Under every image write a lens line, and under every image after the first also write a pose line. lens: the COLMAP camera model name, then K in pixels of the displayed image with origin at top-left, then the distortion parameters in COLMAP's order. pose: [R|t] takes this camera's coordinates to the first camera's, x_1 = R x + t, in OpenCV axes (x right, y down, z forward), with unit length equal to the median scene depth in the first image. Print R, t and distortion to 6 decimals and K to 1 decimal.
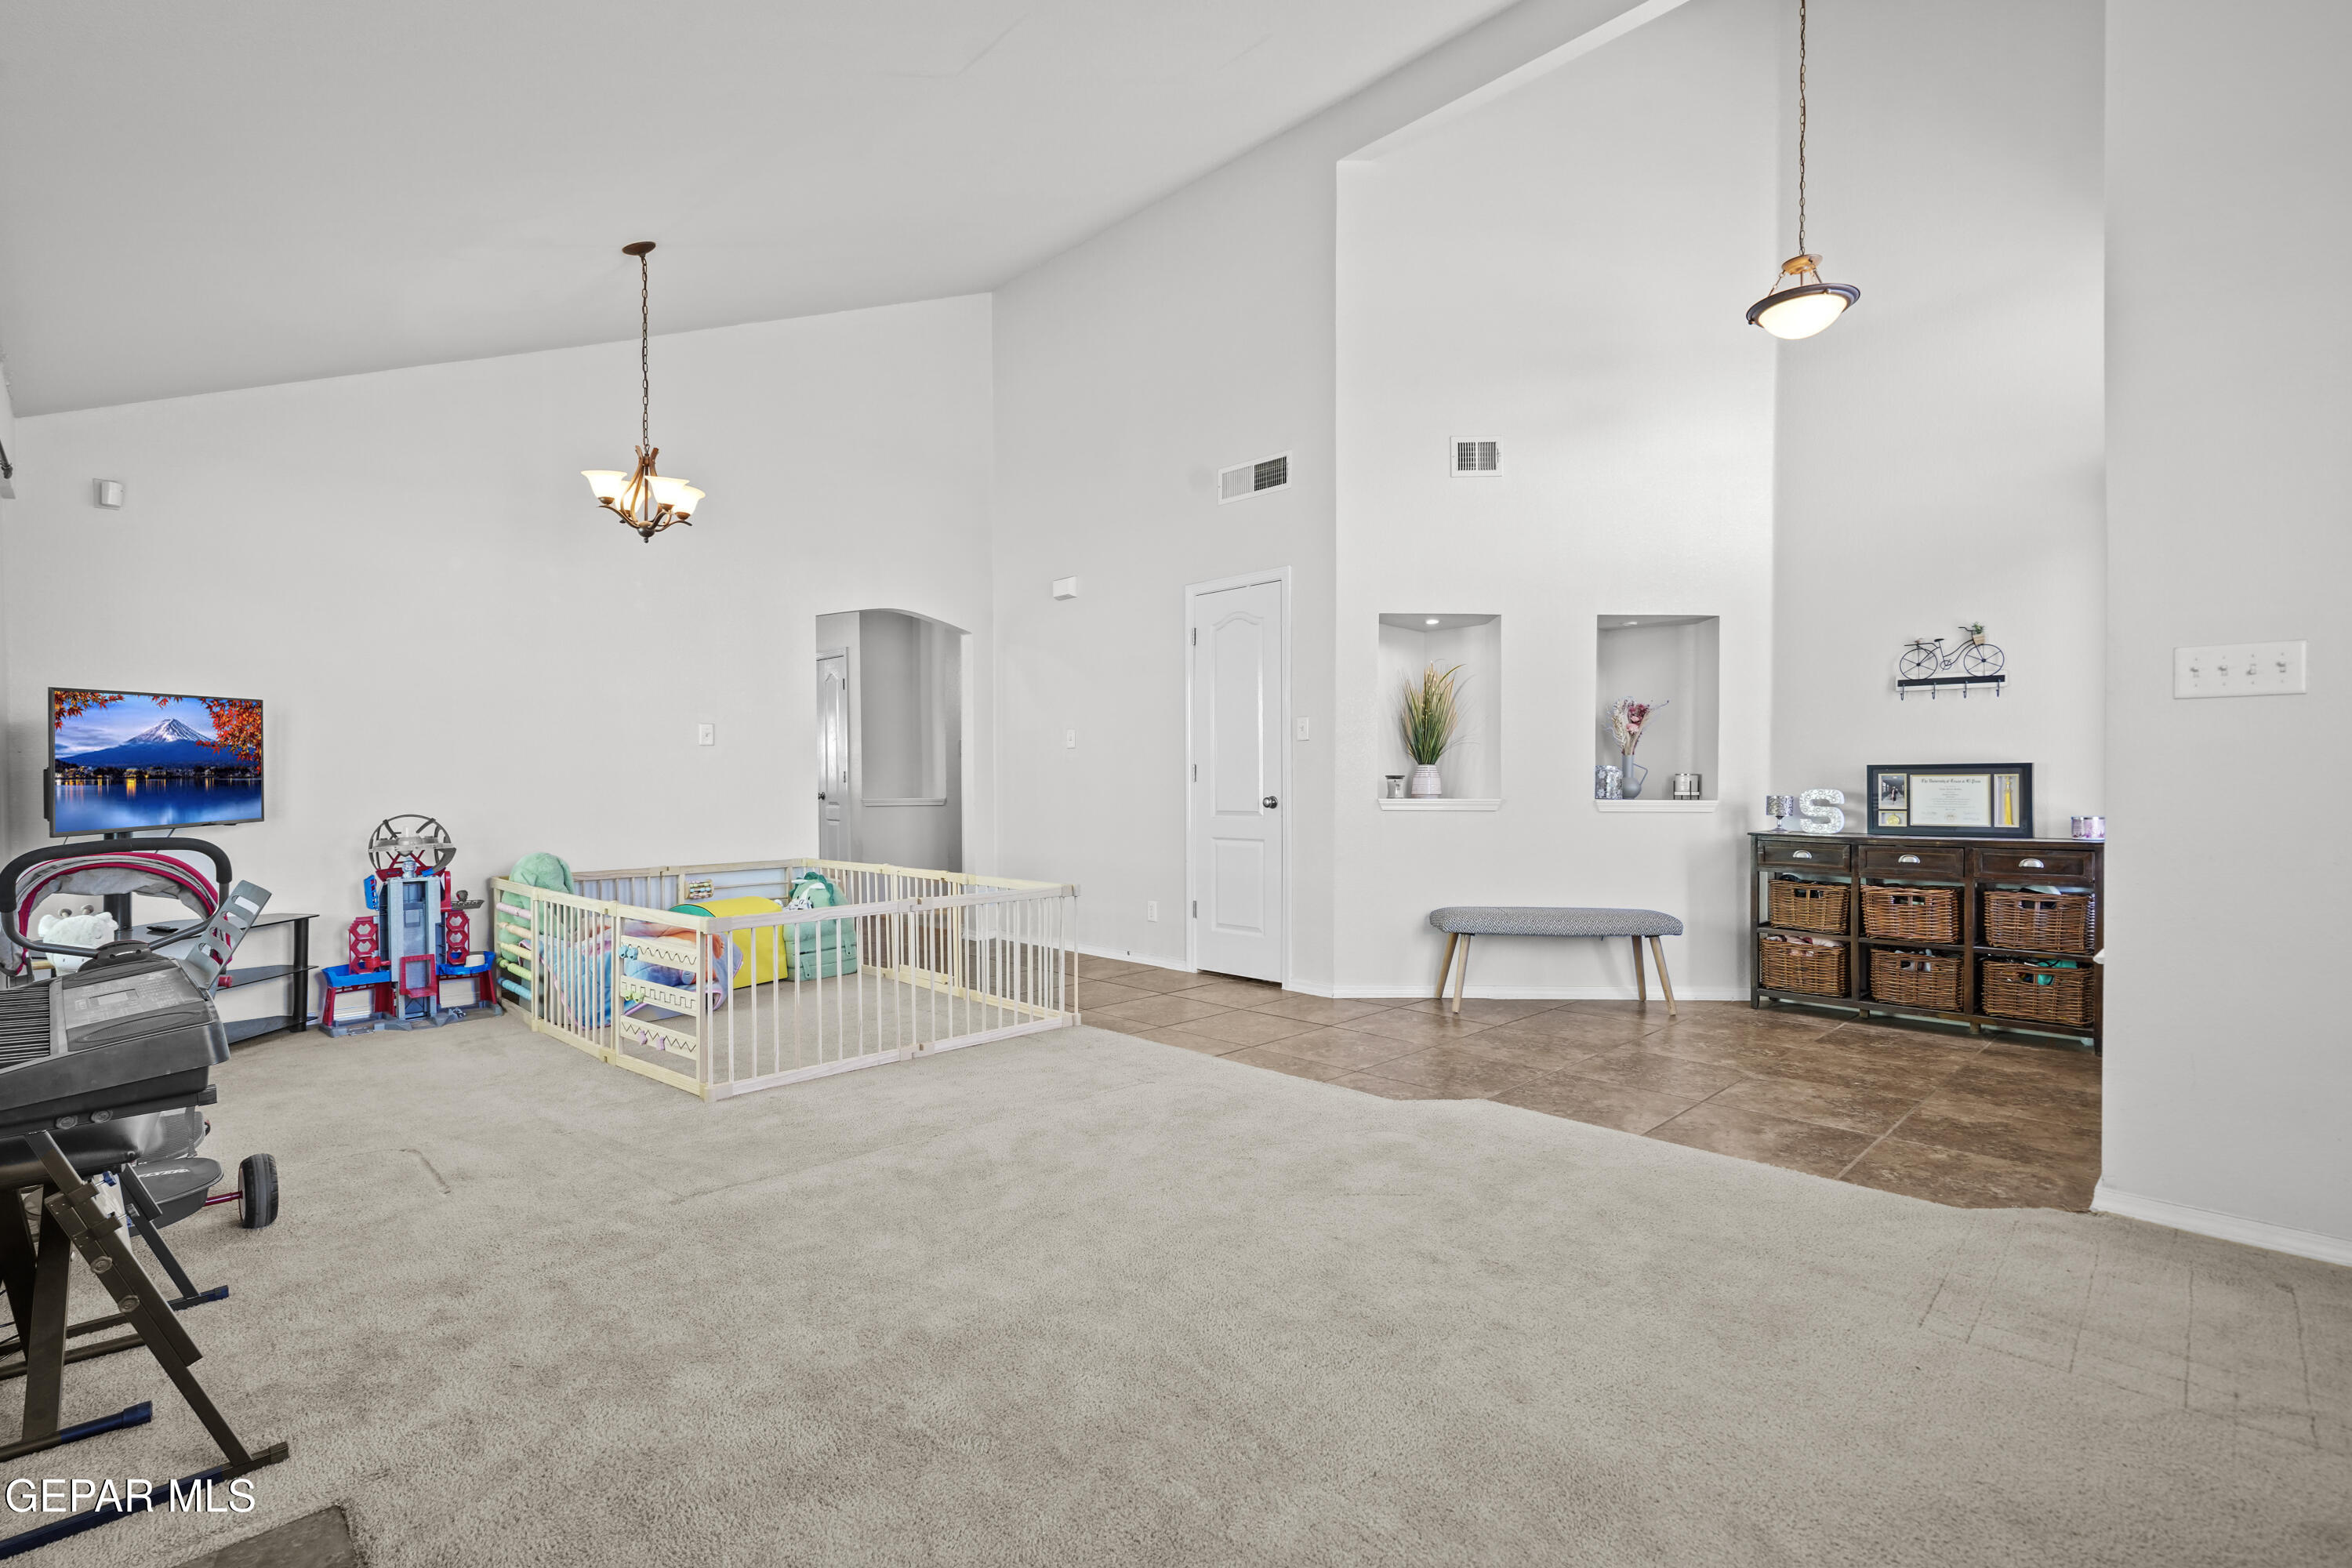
lens RADIAL K [[1102.2, 0, 1172.4], [0, 1102.2, 743.8], [0, 0, 1]] dist [0.001144, 0.000452]
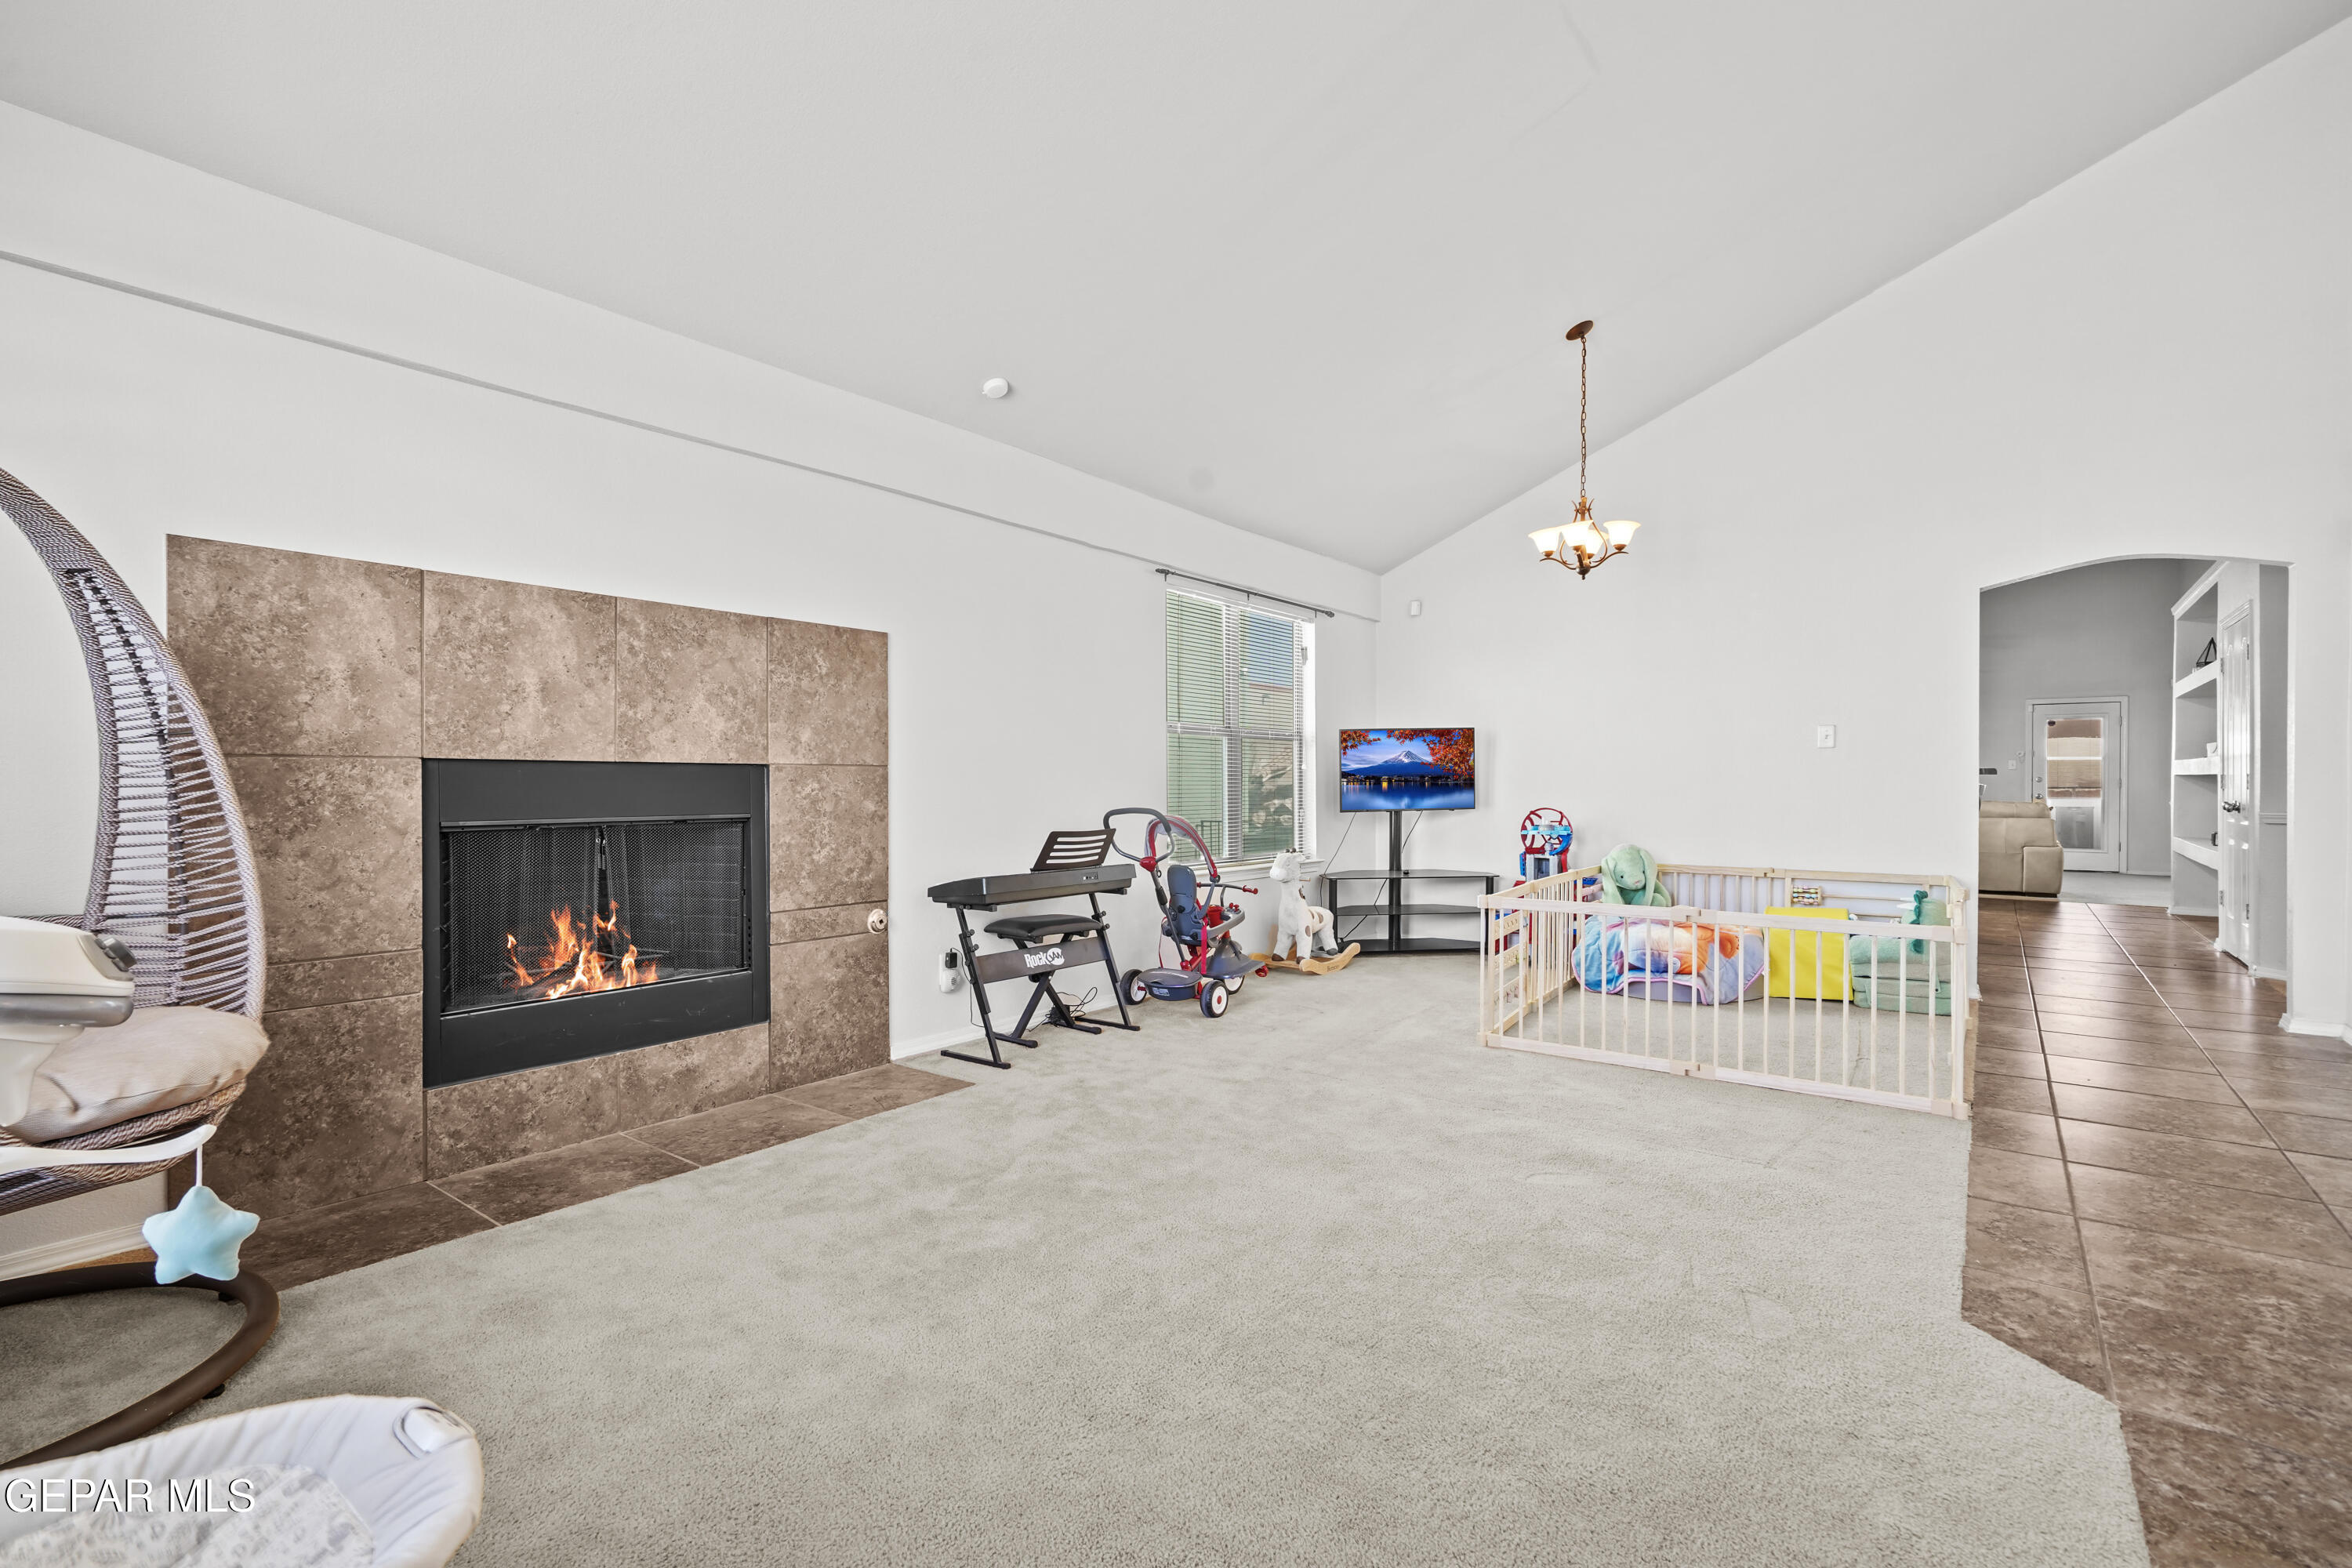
lens RADIAL K [[1067.8, 0, 1165.6], [0, 1067.8, 788.7], [0, 0, 1]] dist [0.000179, 0.000339]
pose [[0.143745, 0.012166, -0.989540, 0.606501], [0.029405, 0.999430, 0.016559, 0.006134], [0.989178, -0.031478, 0.143306, 0.414288]]
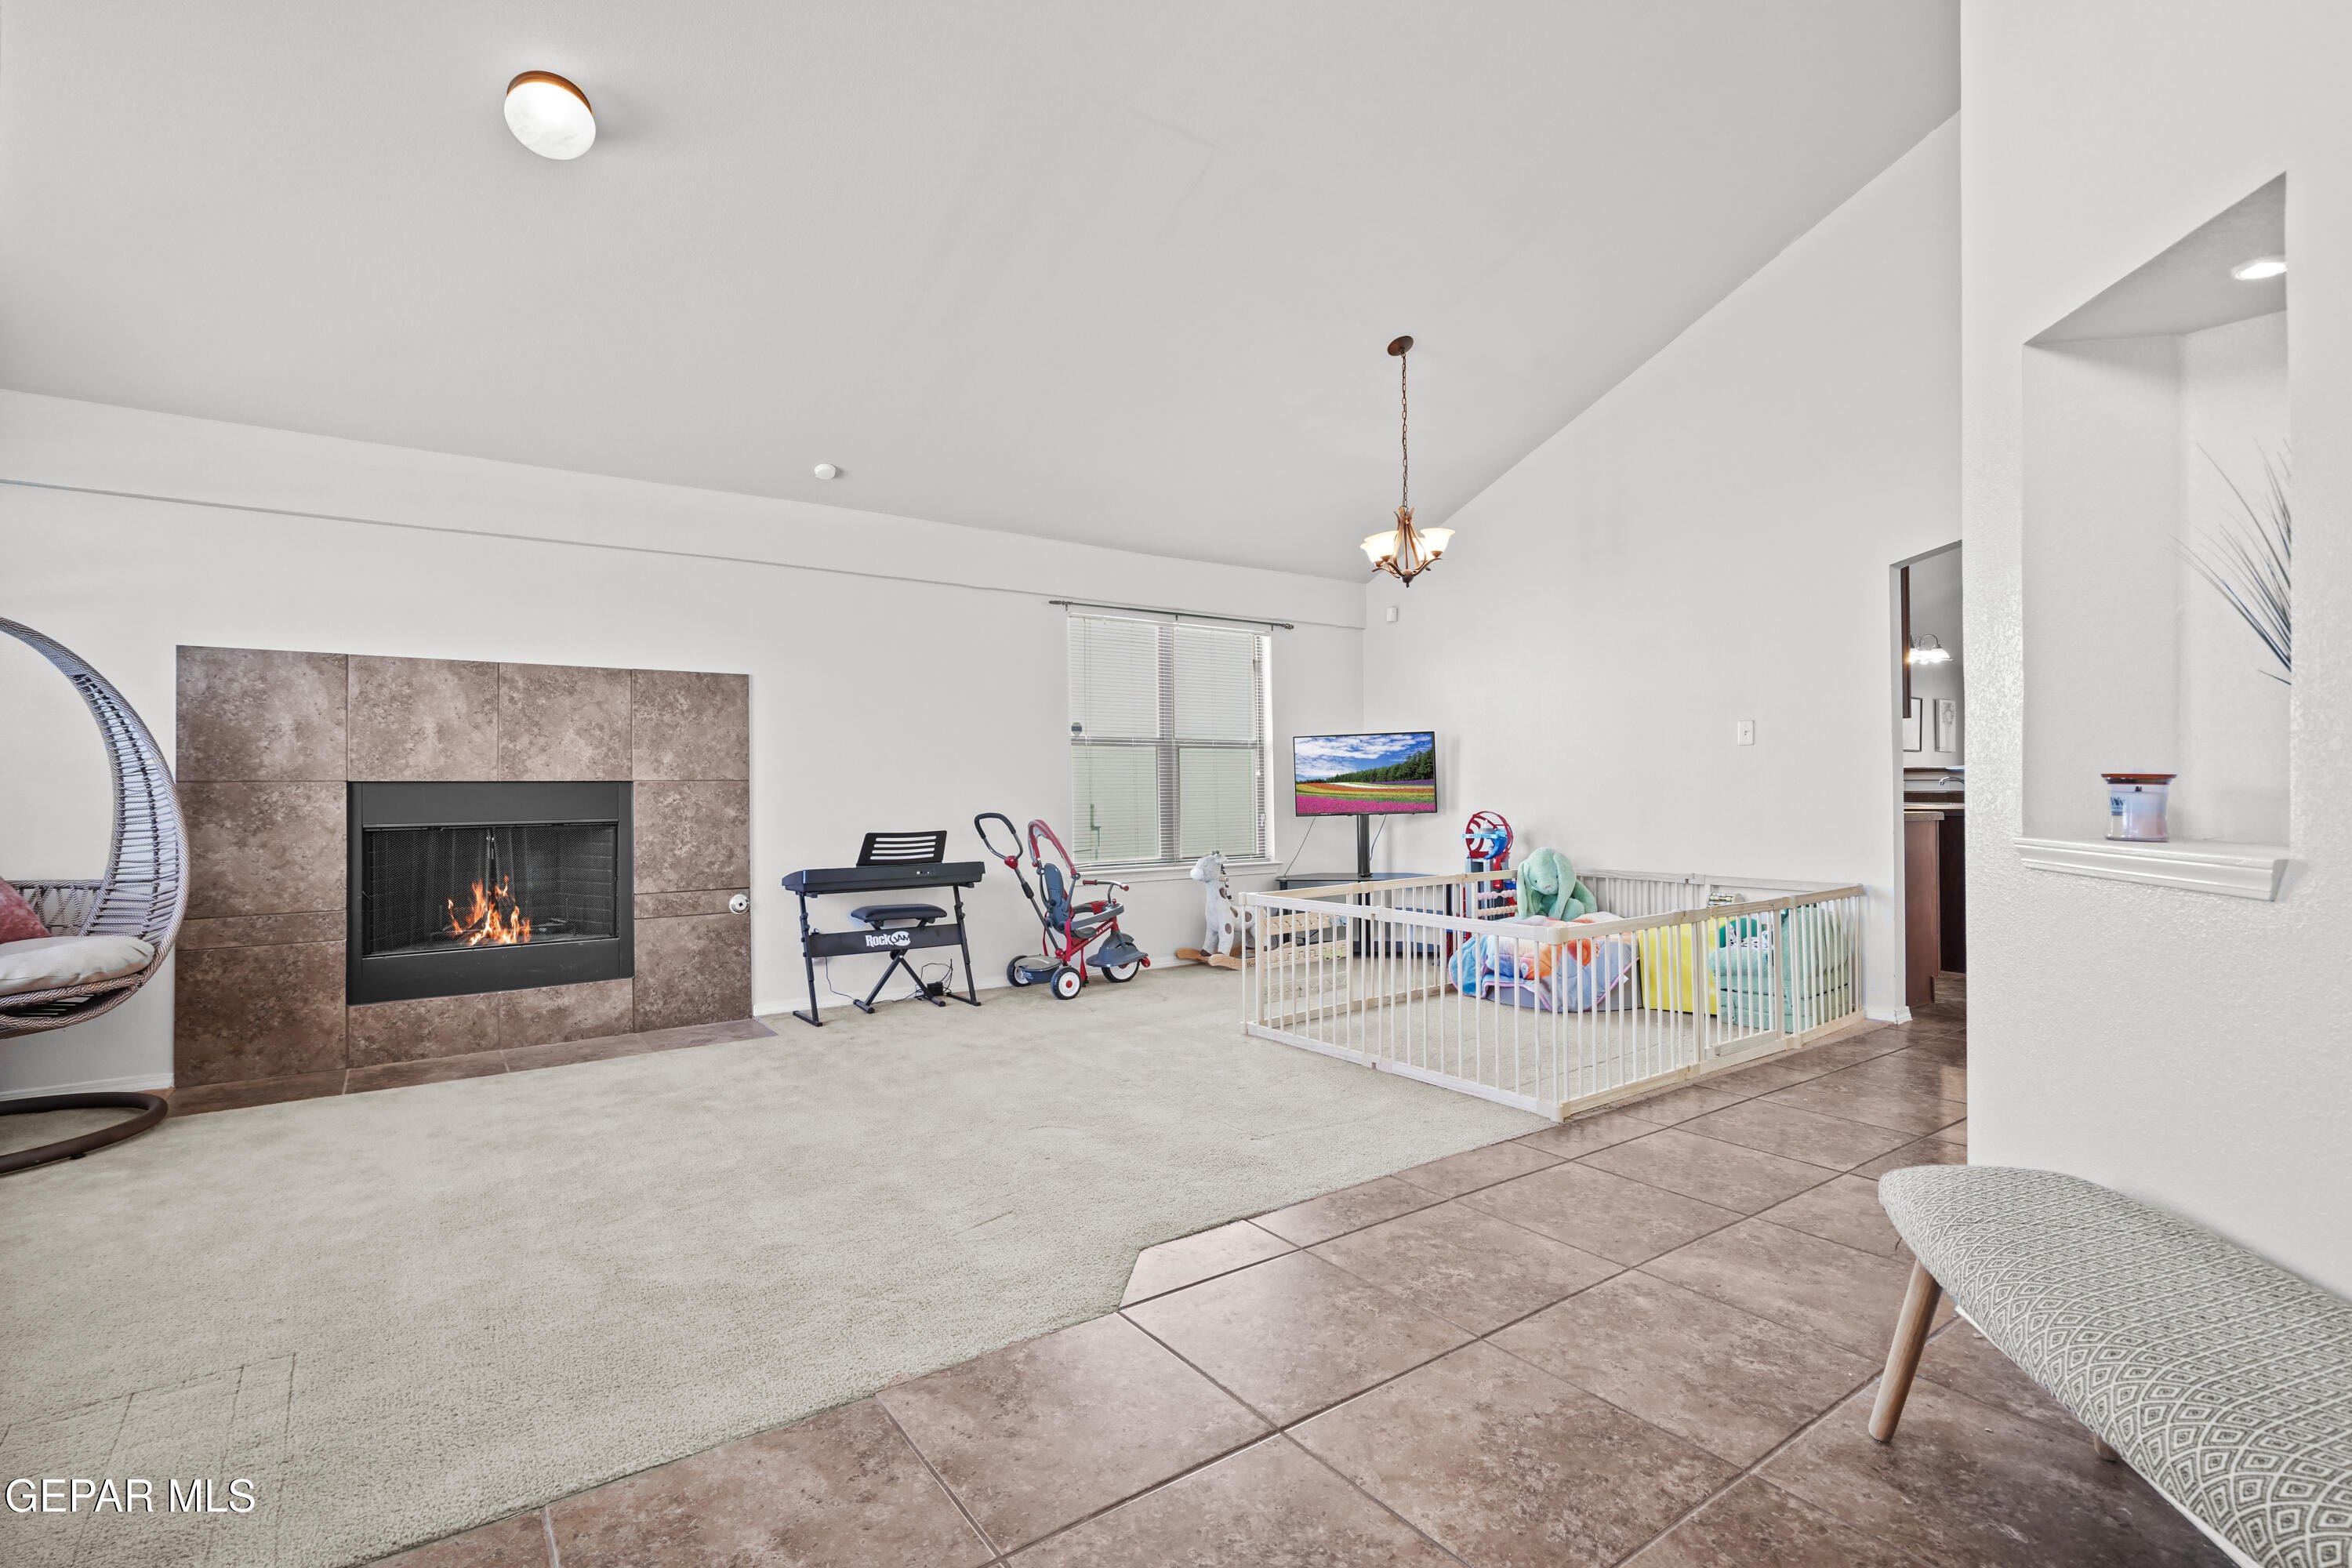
lens RADIAL K [[1079.5, 0, 1175.8], [0, 1079.5, 776.4], [0, 0, 1]] dist [0.000406, 0.000240]
pose [[-0.155575, -0.004321, -0.987815, 0.747671], [0.042325, 0.999043, -0.011036, 0.023369], [0.986917, -0.043526, -0.155243, 0.965210]]
